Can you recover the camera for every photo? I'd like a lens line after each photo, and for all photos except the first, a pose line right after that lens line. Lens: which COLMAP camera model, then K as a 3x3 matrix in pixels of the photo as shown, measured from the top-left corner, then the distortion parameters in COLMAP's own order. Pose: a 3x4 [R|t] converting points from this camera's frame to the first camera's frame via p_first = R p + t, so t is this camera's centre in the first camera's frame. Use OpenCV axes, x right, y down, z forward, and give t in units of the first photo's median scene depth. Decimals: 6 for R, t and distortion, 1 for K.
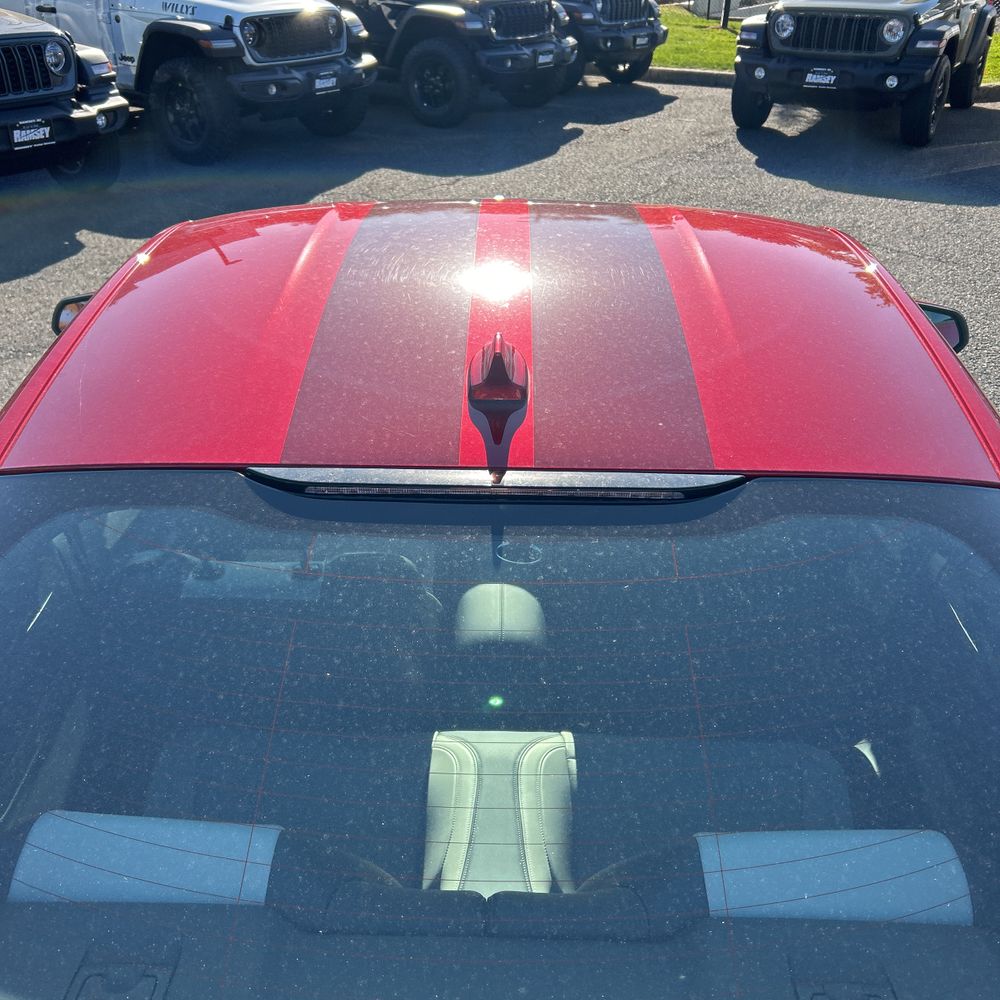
lens RADIAL K [[1002.9, 0, 500.0], [0, 1002.9, 500.0], [0, 0, 1]] dist [-0.003199, 0.002088]
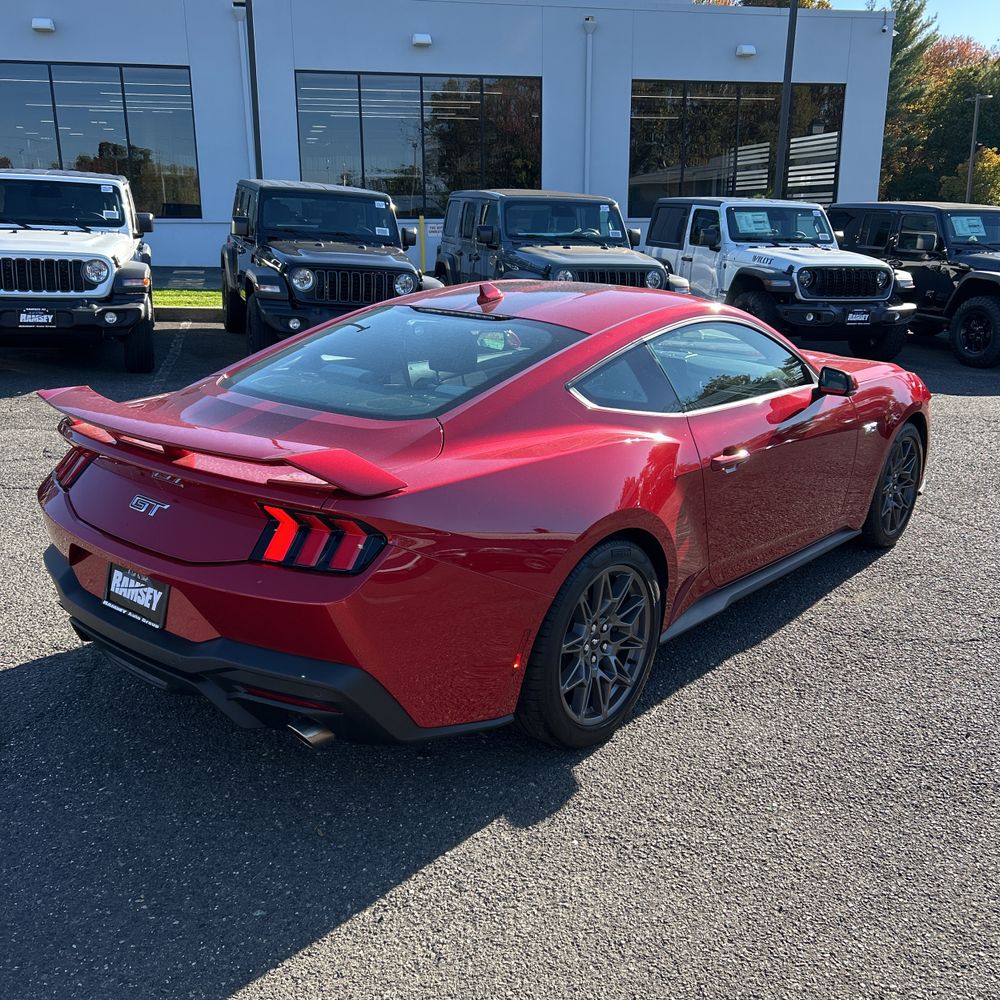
lens RADIAL K [[1009.2, 0, 500.0], [0, 1009.2, 500.0], [0, 0, 1]] dist [-0.002803, -0.001515]
pose [[0.774870, 0.180299, -0.605862, 0.294144], [-0.325913, 0.935197, -0.138521, 0.132576], [0.541625, 0.304794, 0.783417, -0.193874]]
